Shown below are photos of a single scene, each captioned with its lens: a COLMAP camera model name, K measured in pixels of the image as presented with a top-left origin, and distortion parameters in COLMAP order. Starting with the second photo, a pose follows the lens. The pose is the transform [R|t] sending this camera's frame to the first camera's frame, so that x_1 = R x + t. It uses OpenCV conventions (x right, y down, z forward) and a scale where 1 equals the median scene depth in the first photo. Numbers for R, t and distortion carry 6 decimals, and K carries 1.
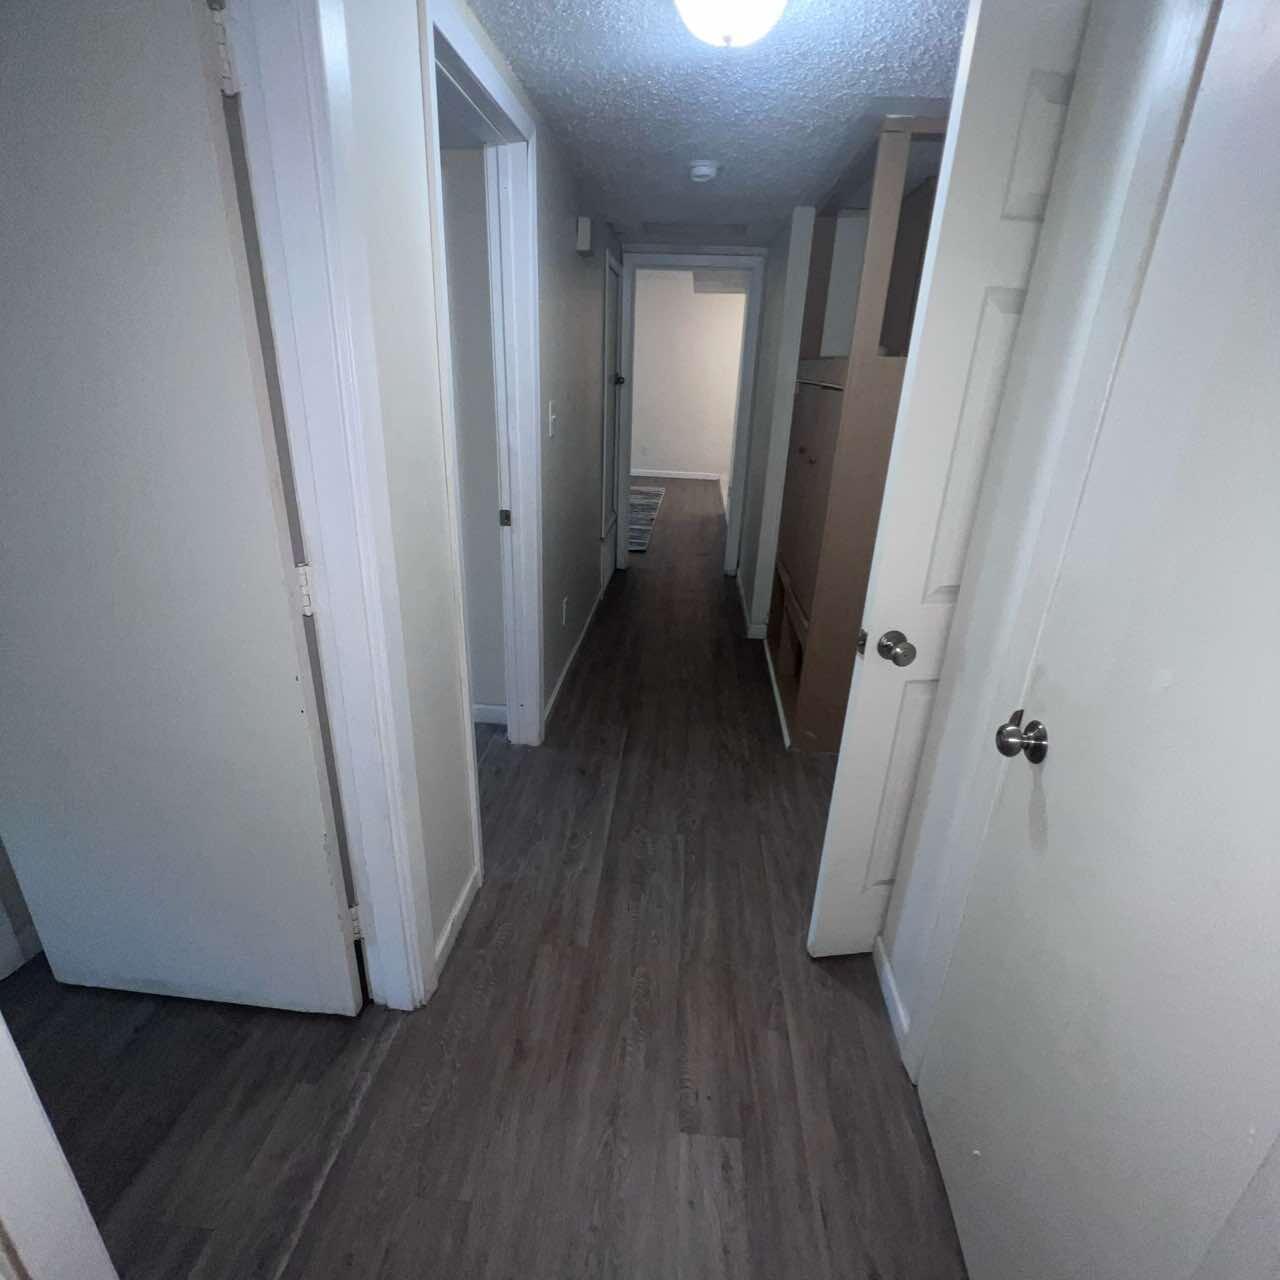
lens RADIAL K [[685.3, 0, 640.6], [0, 685.3, 640.0], [0, 0, 1]] dist [0.002056, -0.001810]
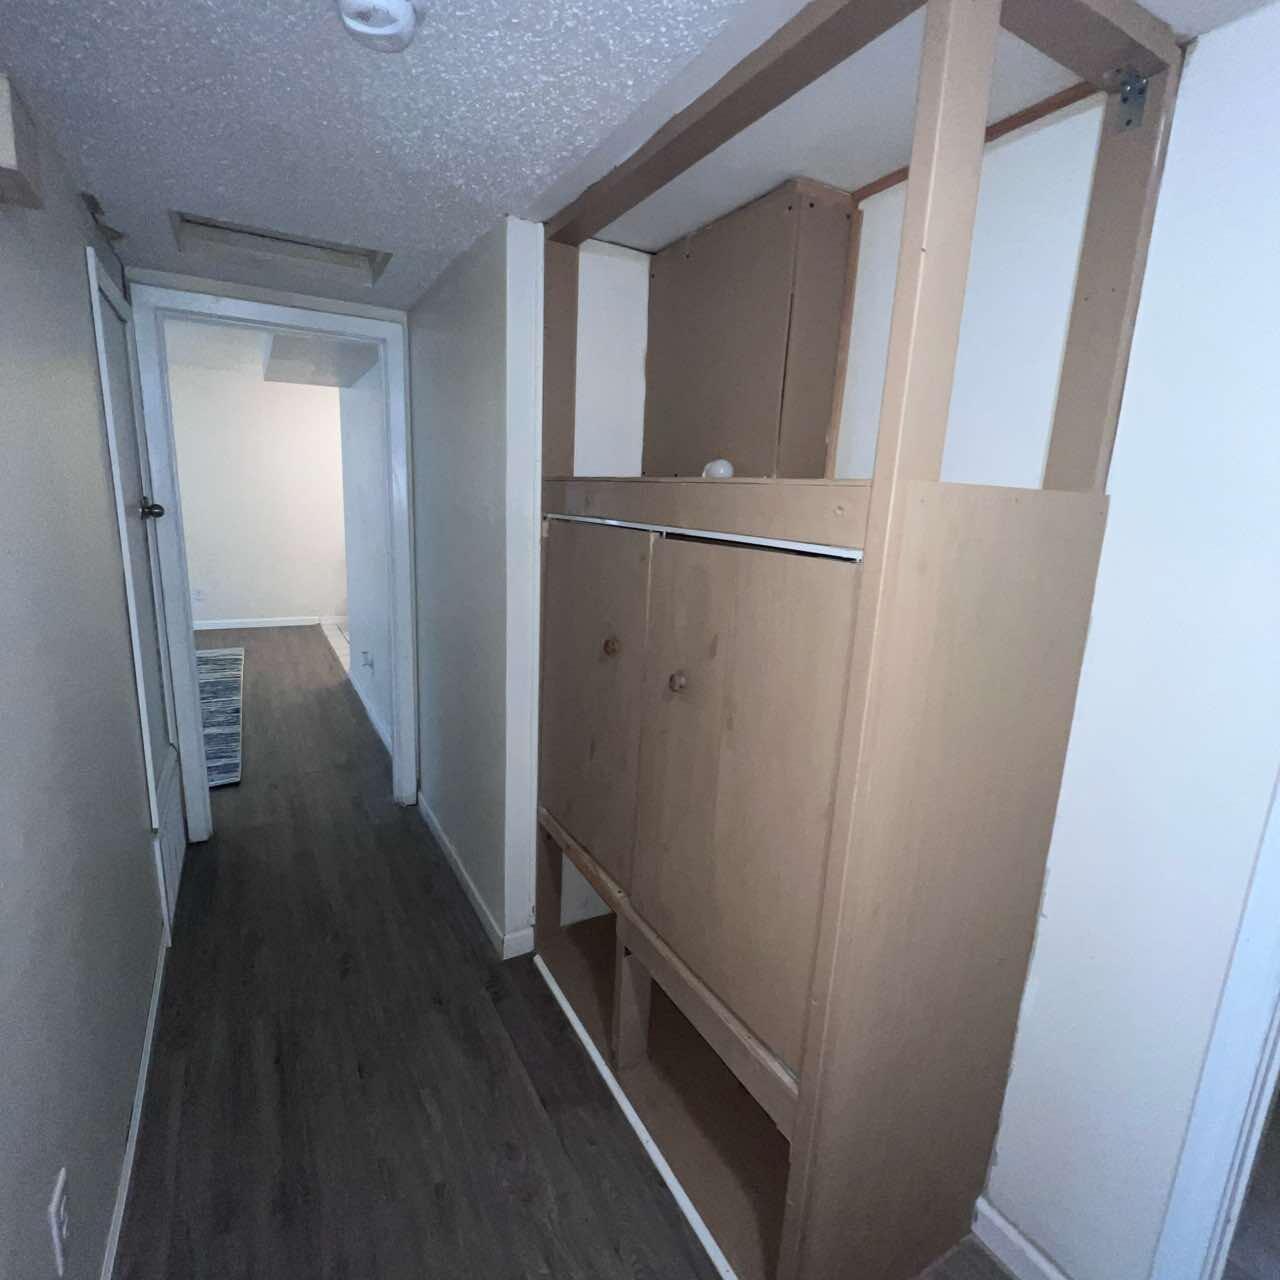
lens RADIAL K [[685.3, 0, 640.6], [0, 685.3, 640.0], [0, 0, 1]] dist [0.002056, -0.001810]
pose [[0.827707, -0.118847, 0.548430, -0.019437], [0.199583, 0.975761, -0.089765, -0.145093], [-0.524468, 0.183757, 0.831364, 0.346474]]
